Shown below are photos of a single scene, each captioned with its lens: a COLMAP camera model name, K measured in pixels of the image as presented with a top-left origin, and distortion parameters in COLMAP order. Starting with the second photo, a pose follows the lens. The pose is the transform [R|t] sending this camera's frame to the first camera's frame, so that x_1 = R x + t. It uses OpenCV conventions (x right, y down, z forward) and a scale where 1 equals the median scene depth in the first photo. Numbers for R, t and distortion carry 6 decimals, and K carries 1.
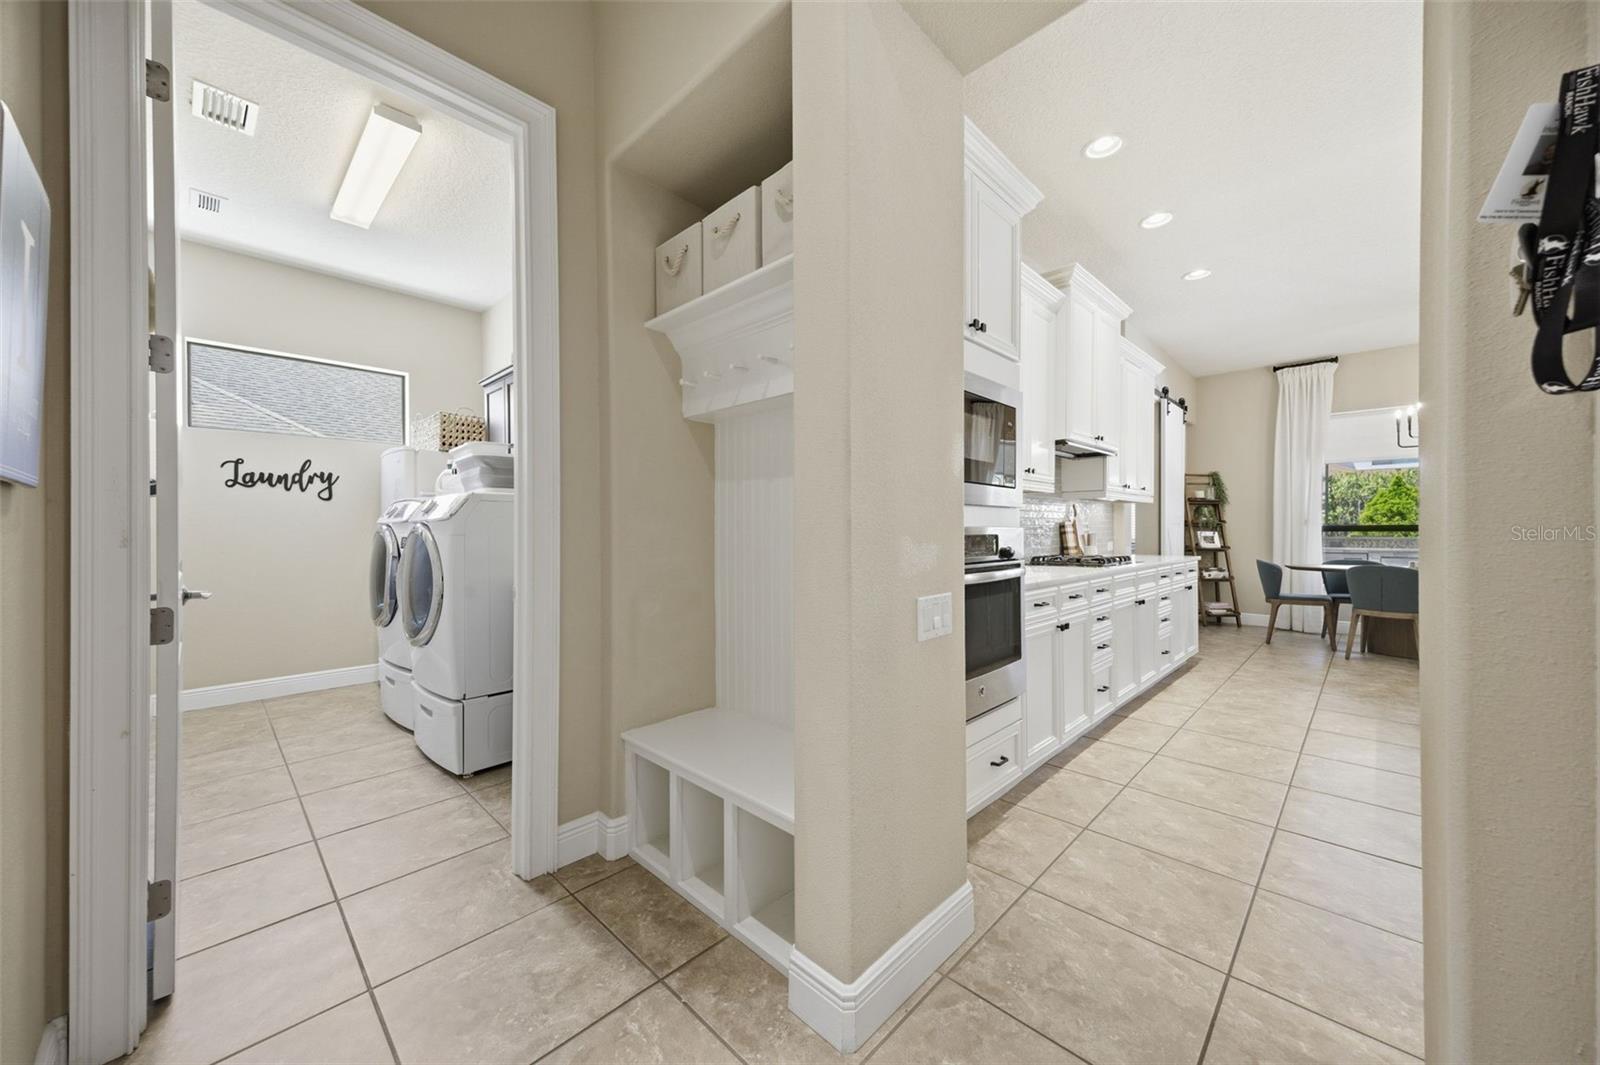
lens RADIAL K [[578.1, 0, 796.5], [0, 578.1, 537.1], [0, 0, 1]] dist [0.006494, 0.000120]
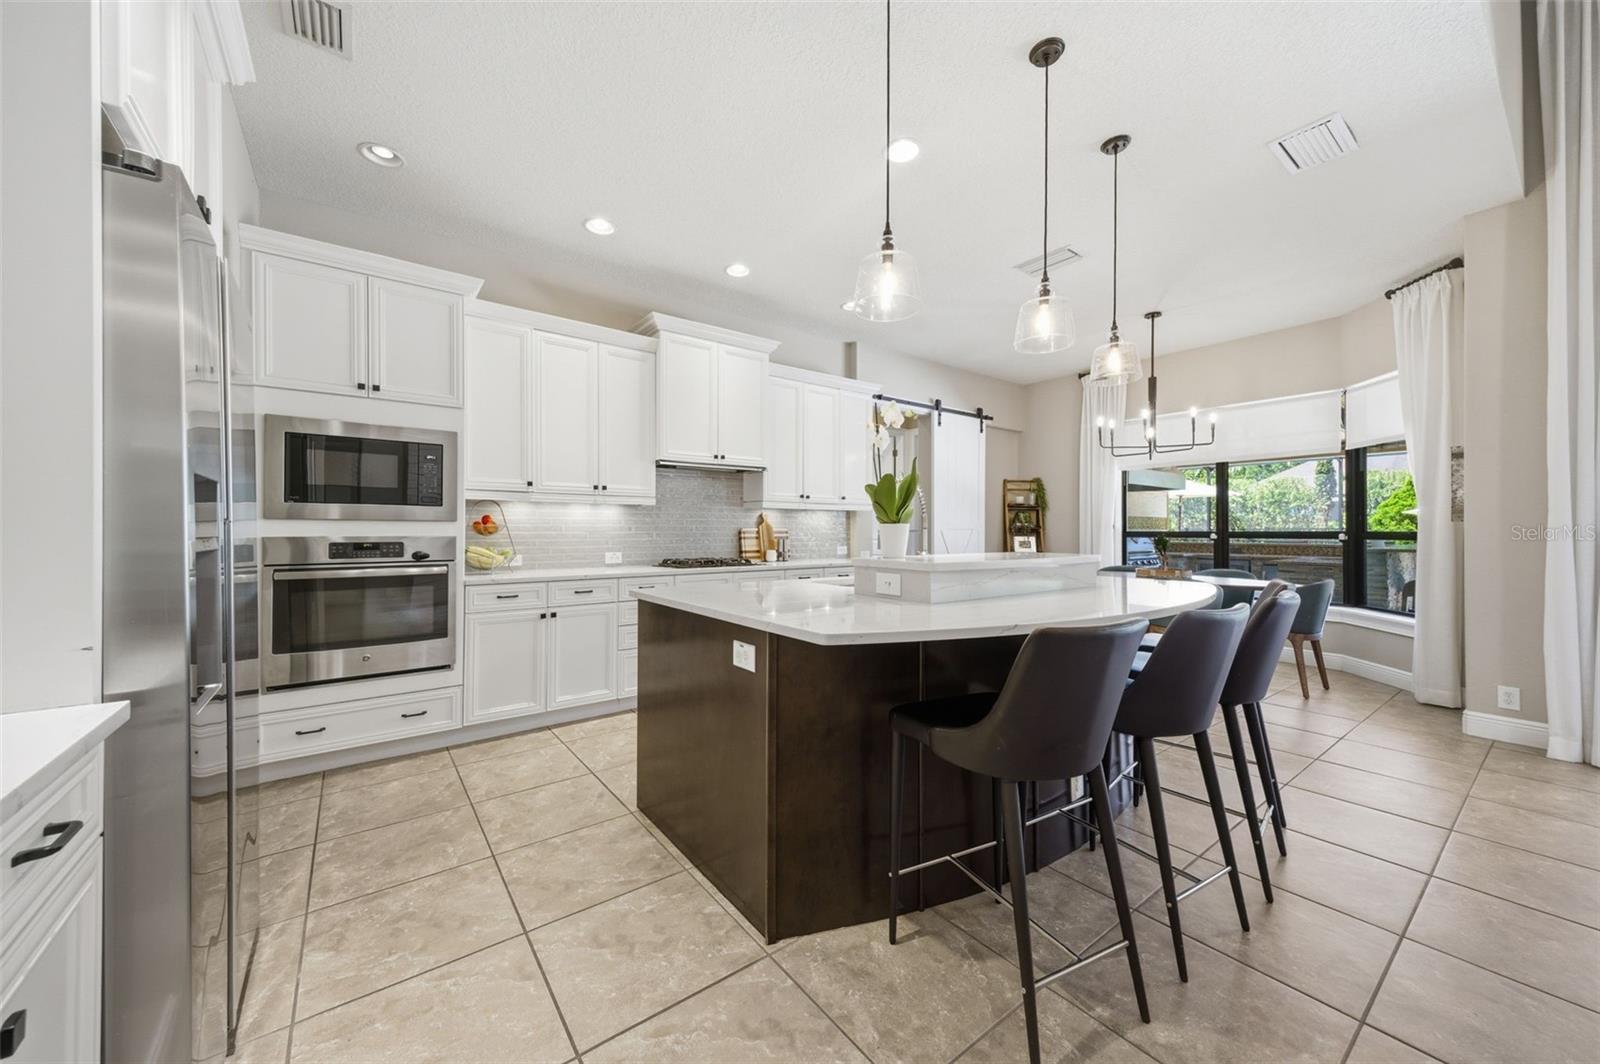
lens RADIAL K [[578.1, 0, 798.9], [0, 578.1, 538.4], [0, 0, 1]] dist [0.006494, 0.000120]
pose [[0.990699, 0.006856, -0.135898, 0.462684], [-0.006588, 0.999975, 0.002417, -0.006310], [0.135911, -0.001500, 0.990720, -0.061076]]
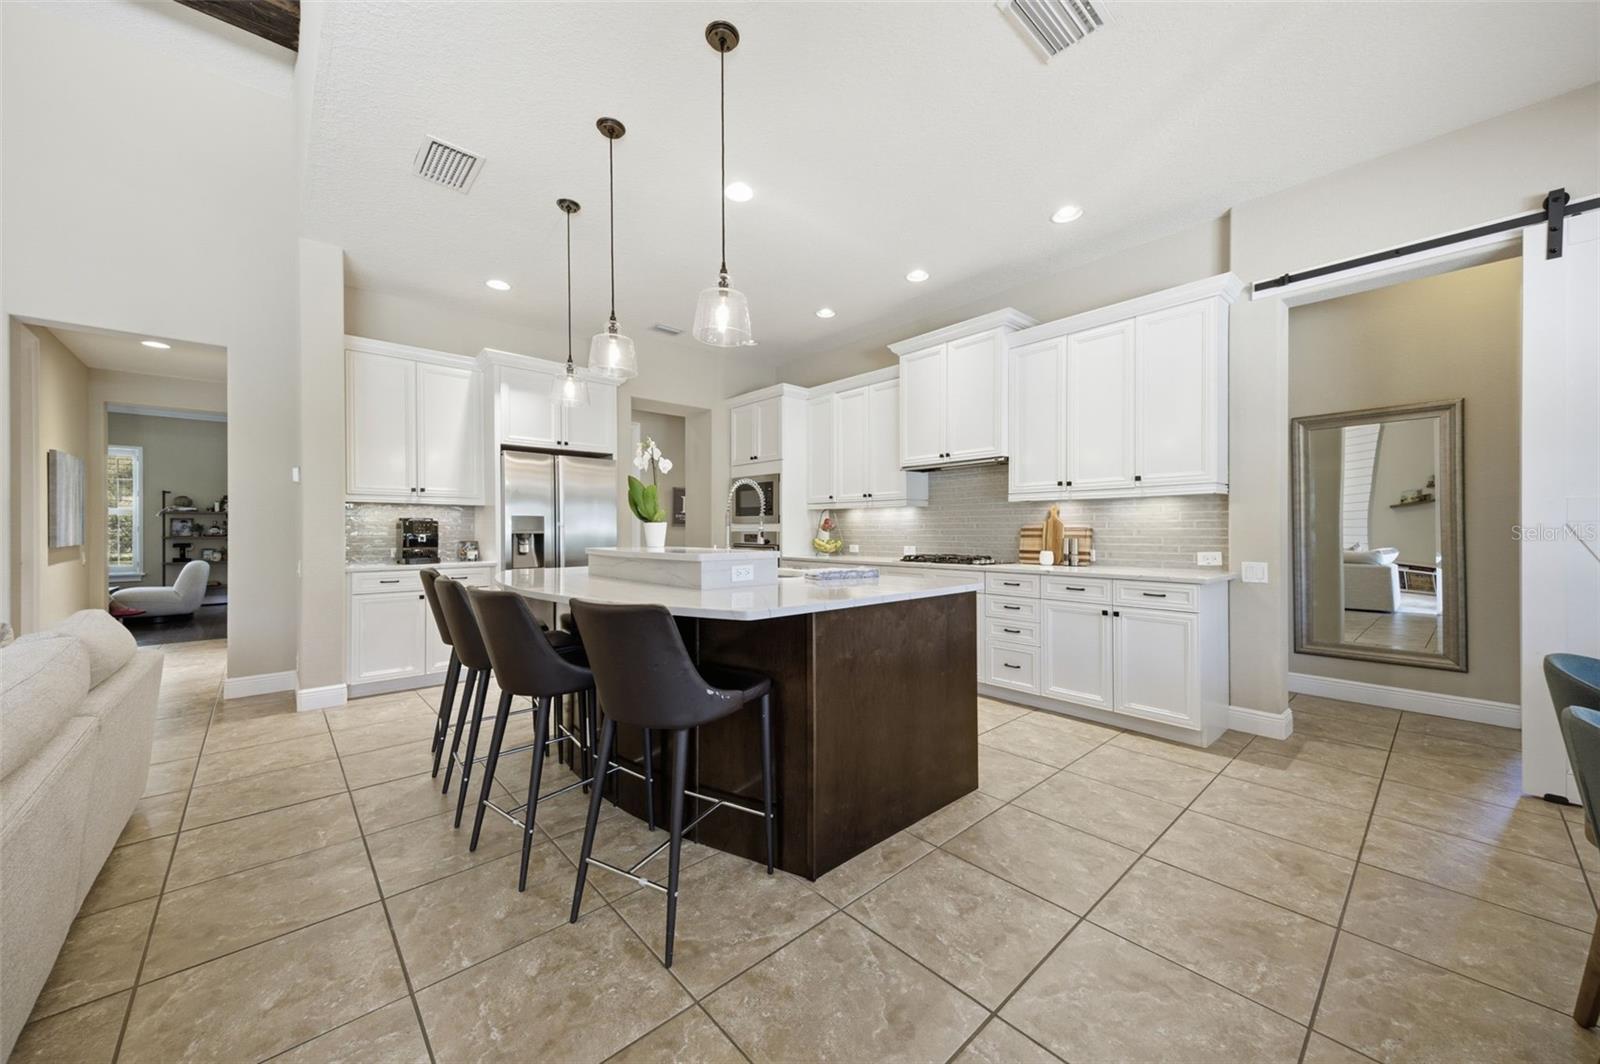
lens RADIAL K [[578.1, 0, 797.3], [0, 578.1, 531.3], [0, 0, 1]] dist [0.006494, 0.000120]
pose [[-0.050909, 0.010857, -0.998644, 0.943248], [-0.006542, 0.999916, 0.011204, -0.015295], [0.998682, 0.007103, -0.050834, 0.426699]]
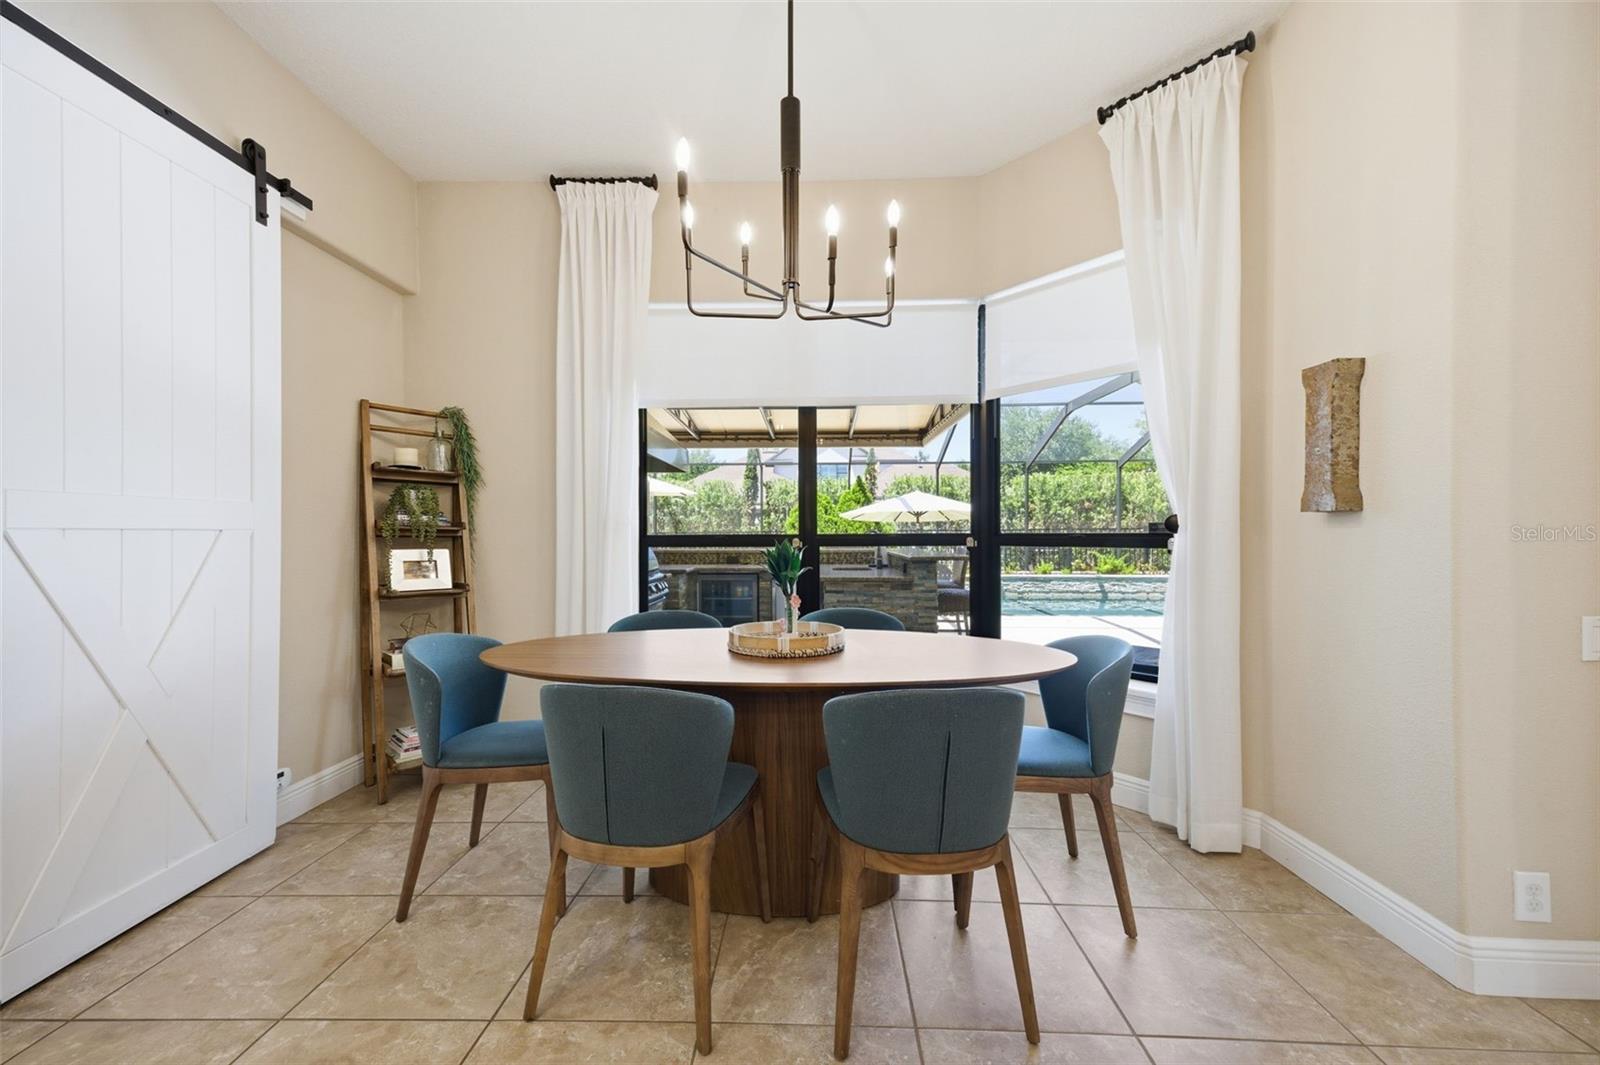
lens RADIAL K [[626.7, 0, 802.3], [0, 626.7, 527.1], [0, 0, 1]] dist [0.030807, -0.000534]
pose [[0.725039, 0.009463, 0.688643, 0.608490], [0.008444, 0.999708, -0.022628, -0.013153], [-0.688656, 0.022221, 0.724748, 0.506393]]
